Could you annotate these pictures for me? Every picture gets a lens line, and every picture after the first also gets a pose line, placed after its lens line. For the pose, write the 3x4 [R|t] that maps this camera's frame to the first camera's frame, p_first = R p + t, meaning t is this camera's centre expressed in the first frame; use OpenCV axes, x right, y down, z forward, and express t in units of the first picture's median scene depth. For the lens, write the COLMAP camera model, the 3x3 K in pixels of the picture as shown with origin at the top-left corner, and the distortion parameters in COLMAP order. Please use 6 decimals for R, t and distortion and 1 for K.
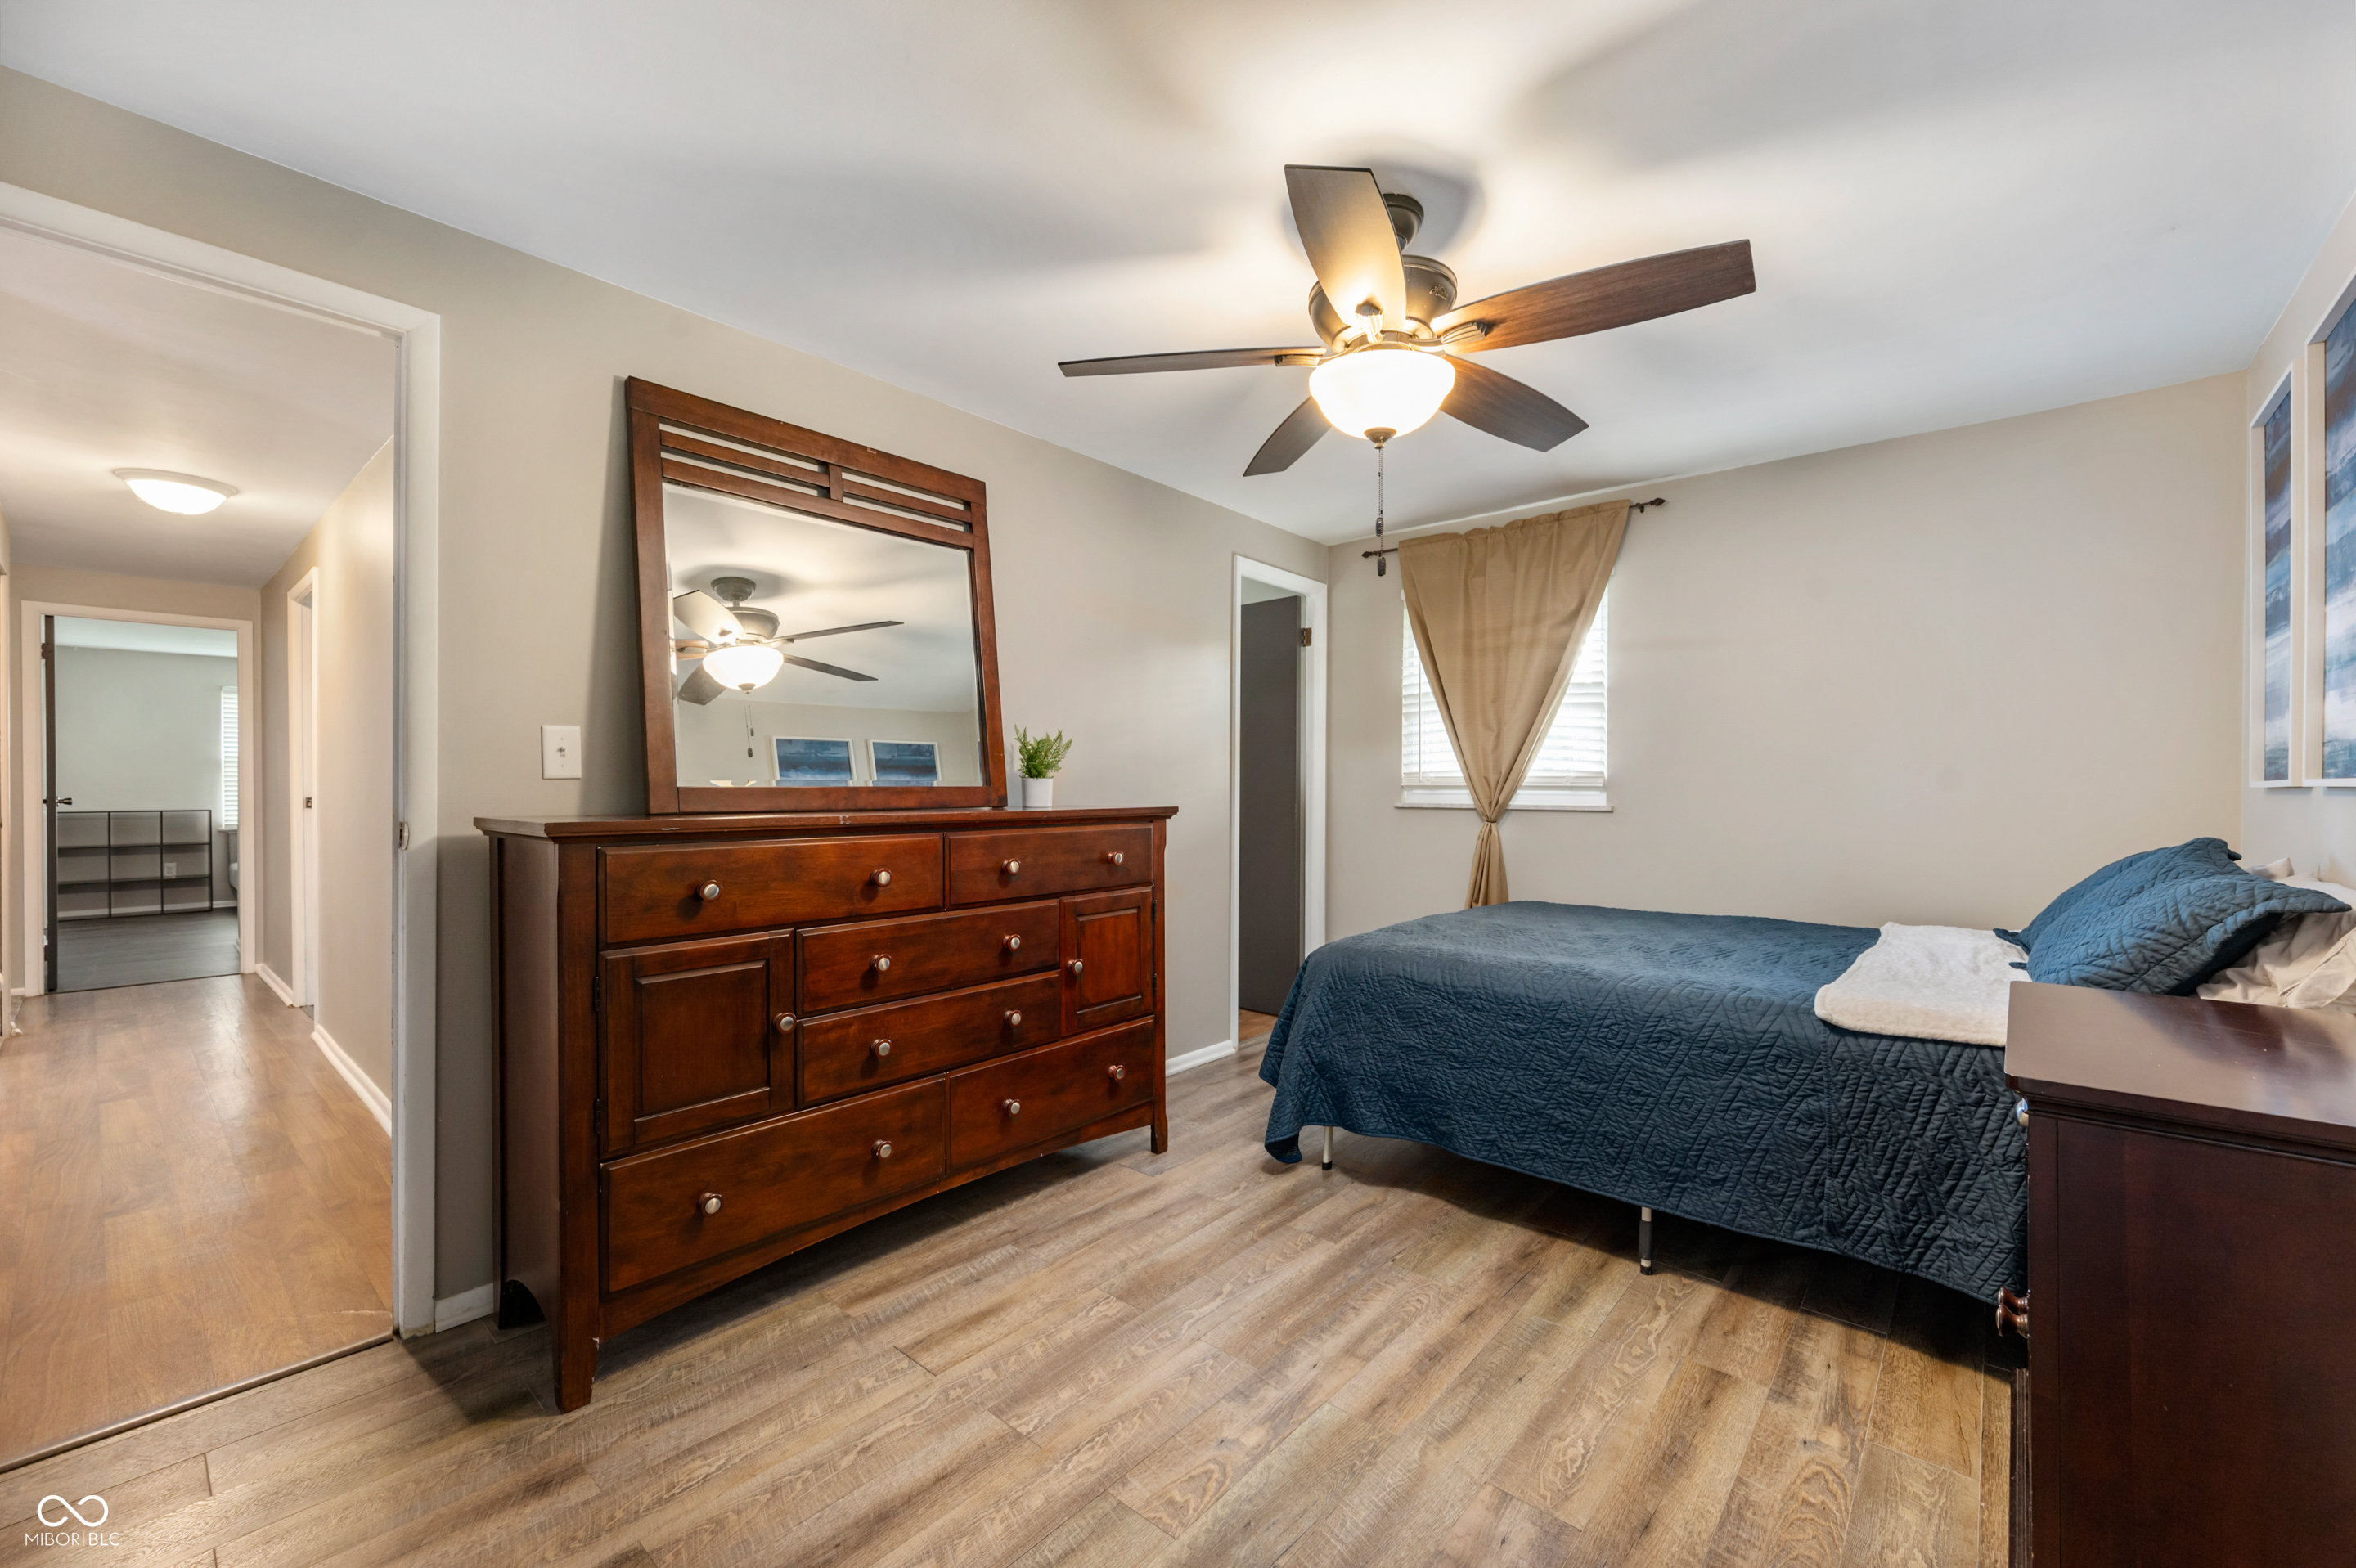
lens RADIAL K [[949.1, 0, 1178.0], [0, 949.1, 784.0], [0, 0, 1]] dist [0.000080, -0.000018]
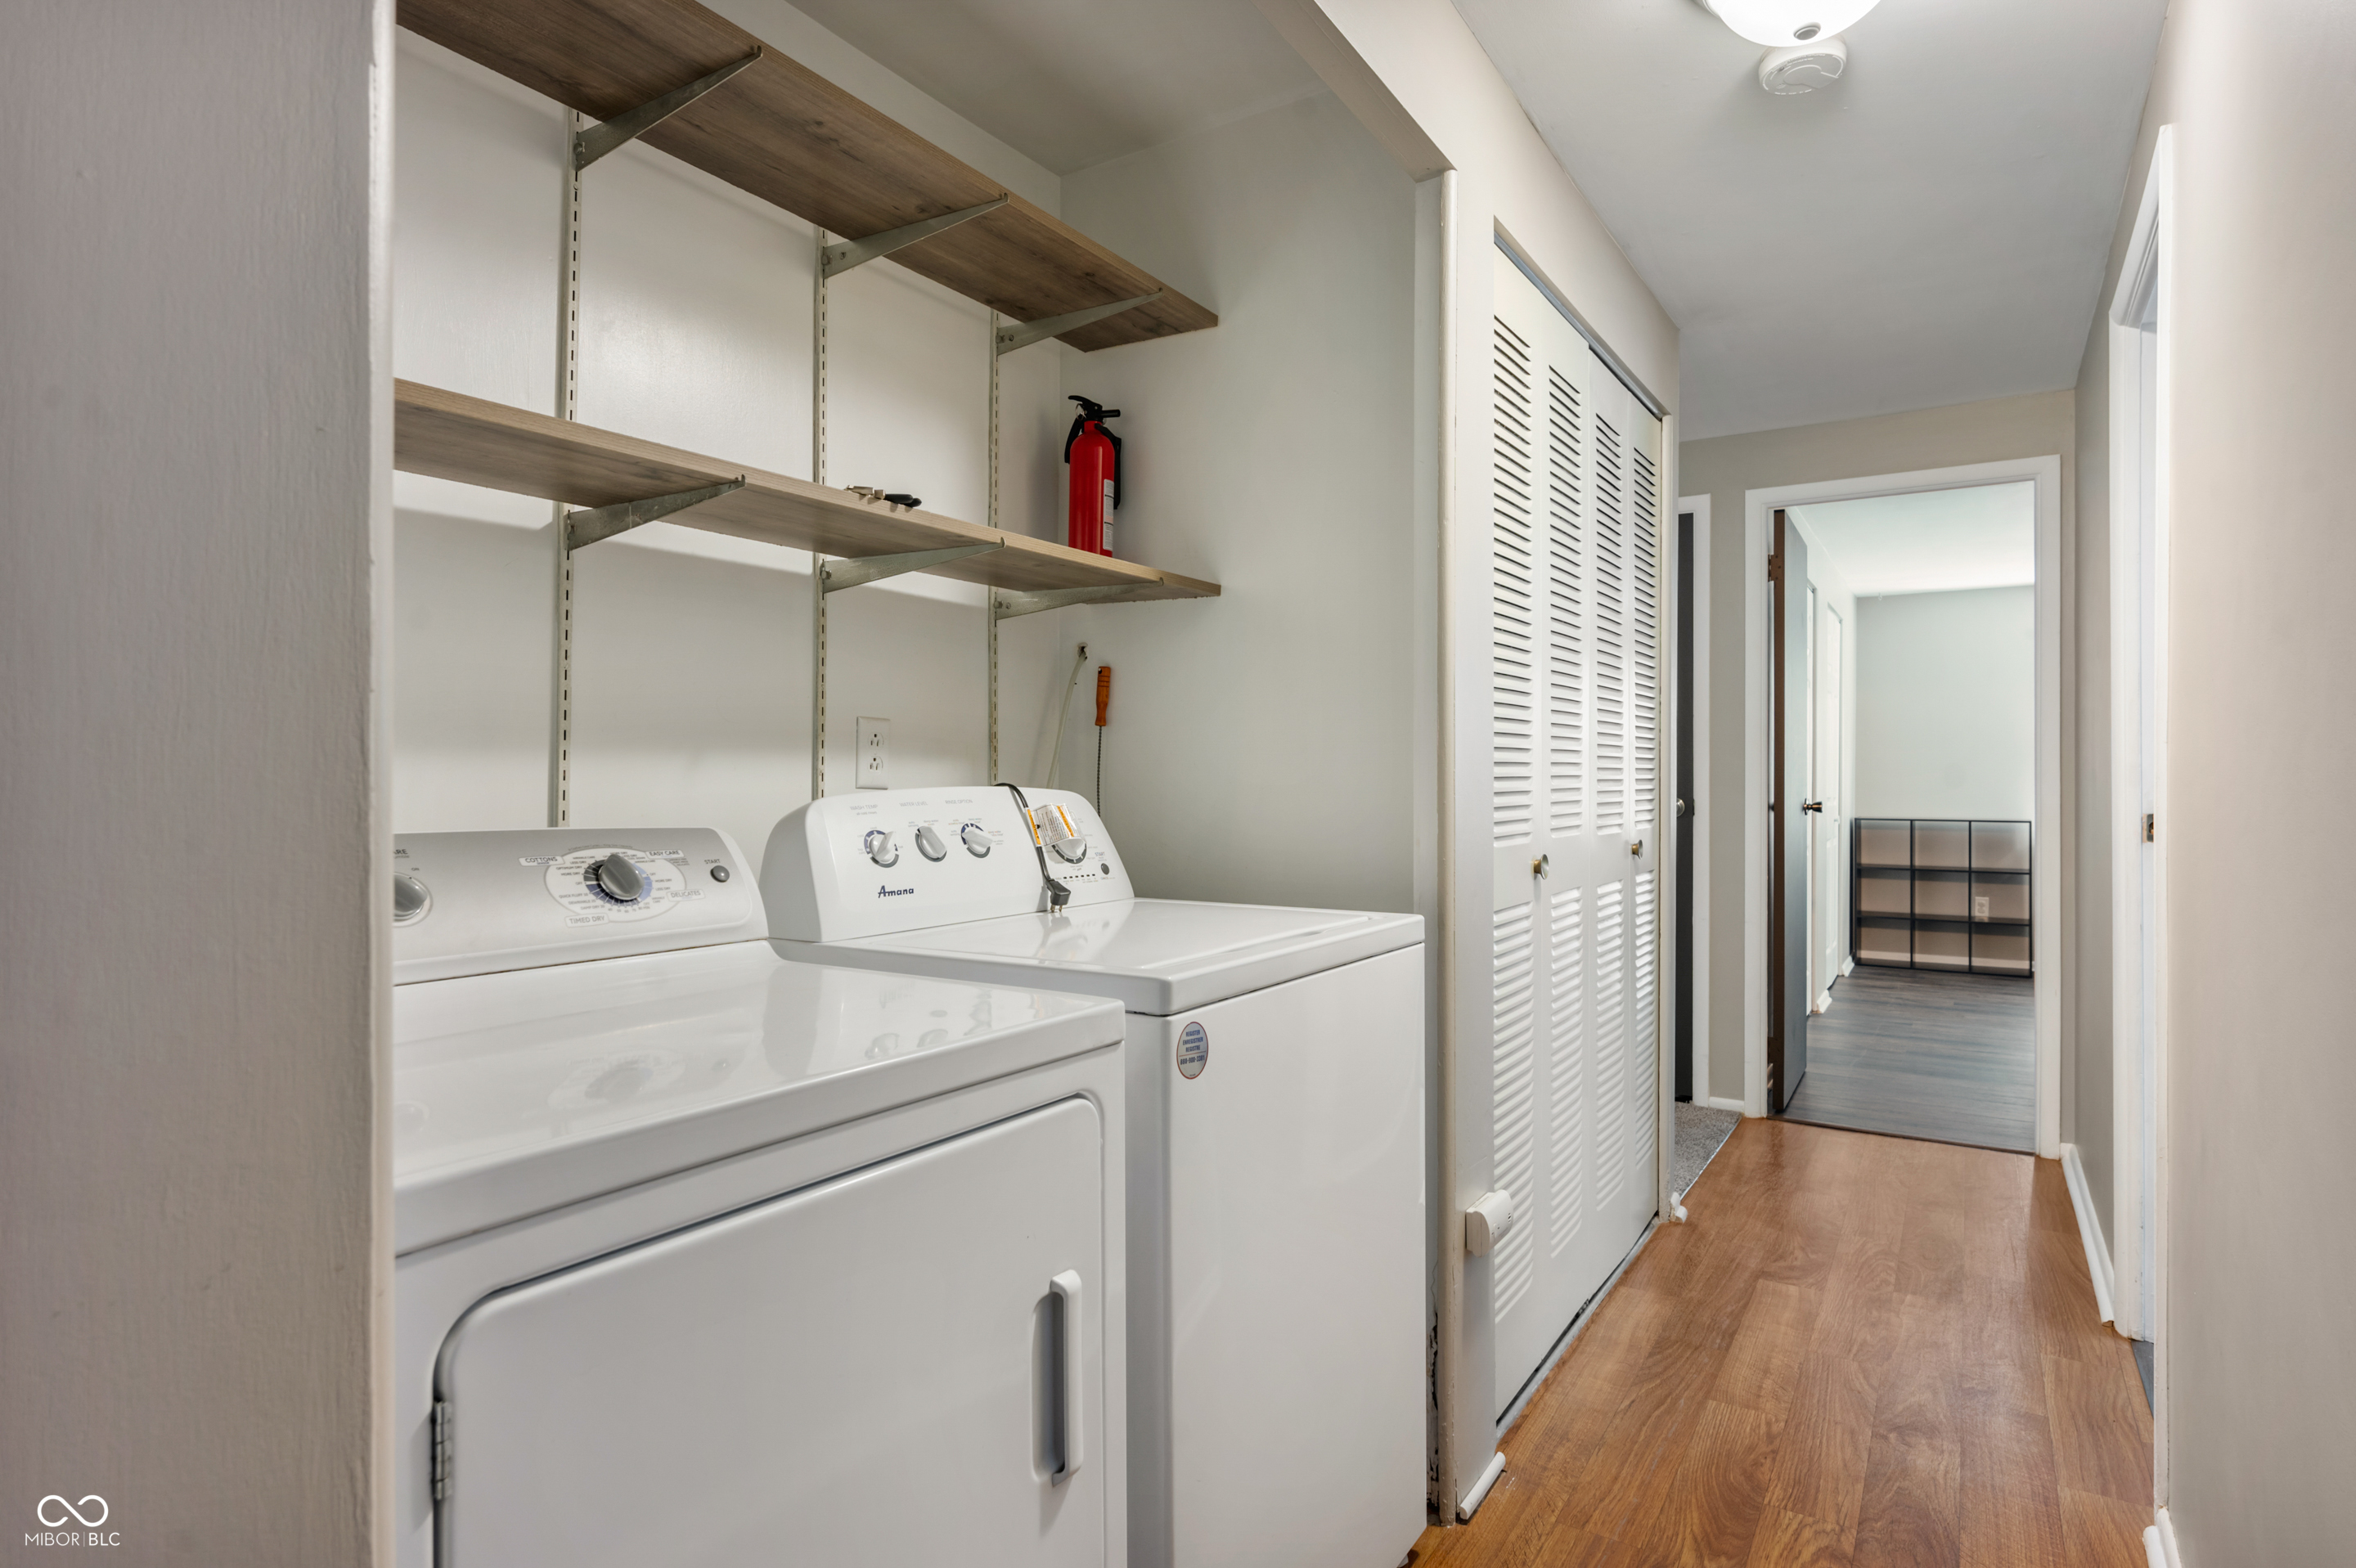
lens RADIAL K [[1234.8, 0, 1178.0], [0, 1234.8, 784.0], [0, 0, 1]] dist [-0.022945, -0.000674]
pose [[0.140034, 0.002071, -0.990144, -0.291259], [-0.002031, 0.999996, 0.001805, 0.002103], [0.990145, 0.001758, 0.140038, 0.325026]]
